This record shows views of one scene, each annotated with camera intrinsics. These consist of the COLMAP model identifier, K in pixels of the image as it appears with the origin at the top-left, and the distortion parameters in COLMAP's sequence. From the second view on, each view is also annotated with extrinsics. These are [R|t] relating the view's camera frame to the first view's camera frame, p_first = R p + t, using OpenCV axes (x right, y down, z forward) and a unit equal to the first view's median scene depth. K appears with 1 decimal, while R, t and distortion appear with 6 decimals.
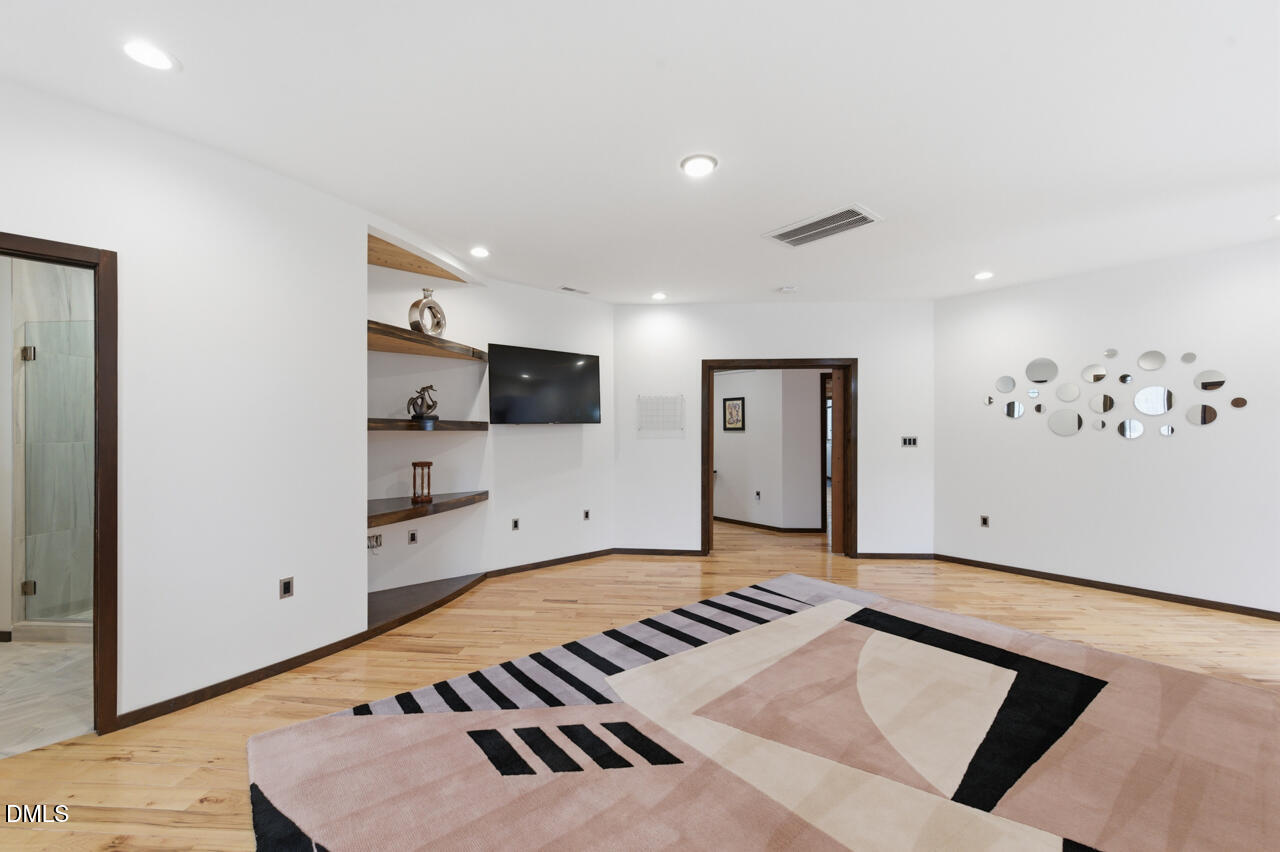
lens RADIAL K [[512.8, 0, 641.0], [0, 512.8, 423.1], [0, 0, 1]] dist [0.004807, -0.000893]
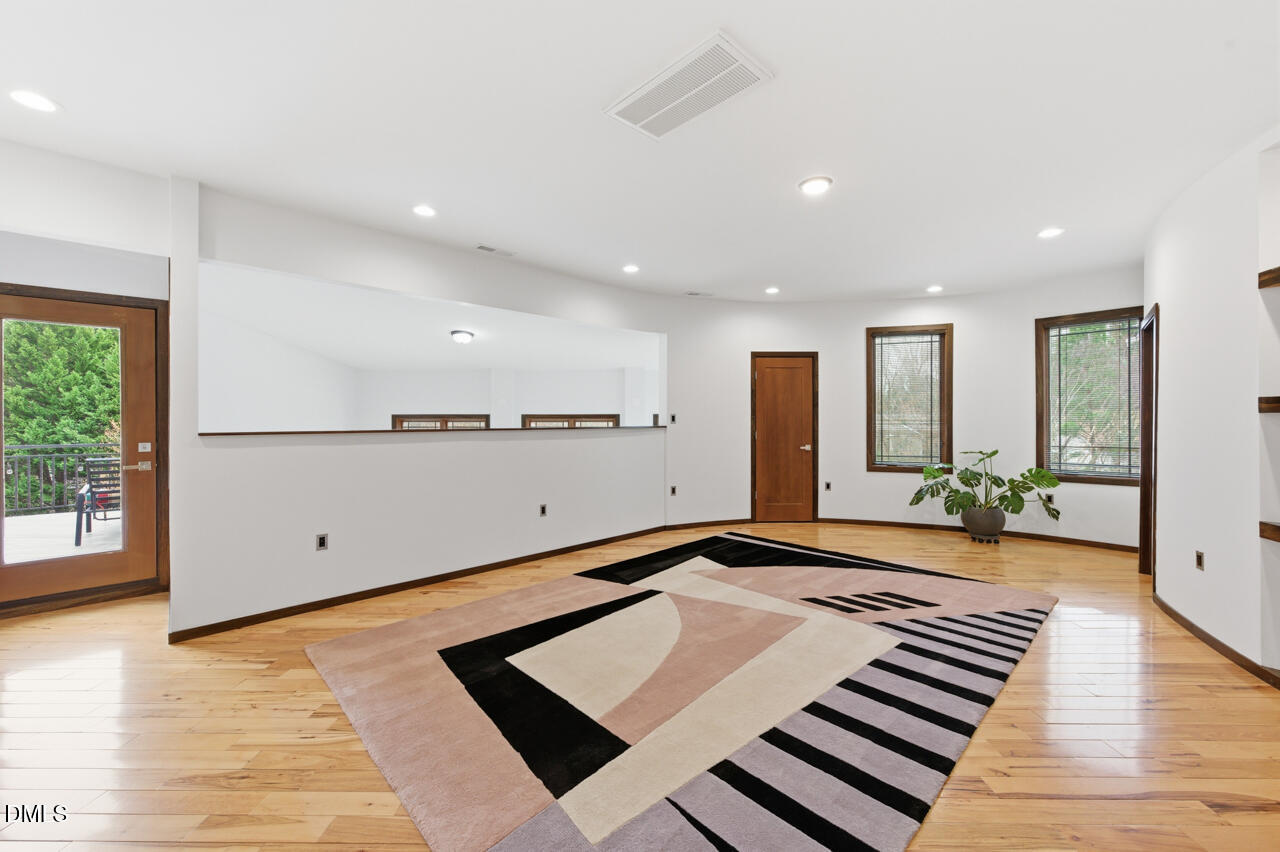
lens RADIAL K [[512.8, 0, 643.2], [0, 512.8, 427.0], [0, 0, 1]] dist [0.004807, -0.000893]
pose [[-0.998194, -0.001841, -0.060051, 0.495663], [-0.002074, 0.999991, 0.003812, 0.037790], [0.060043, 0.003930, -0.998188, 1.859316]]
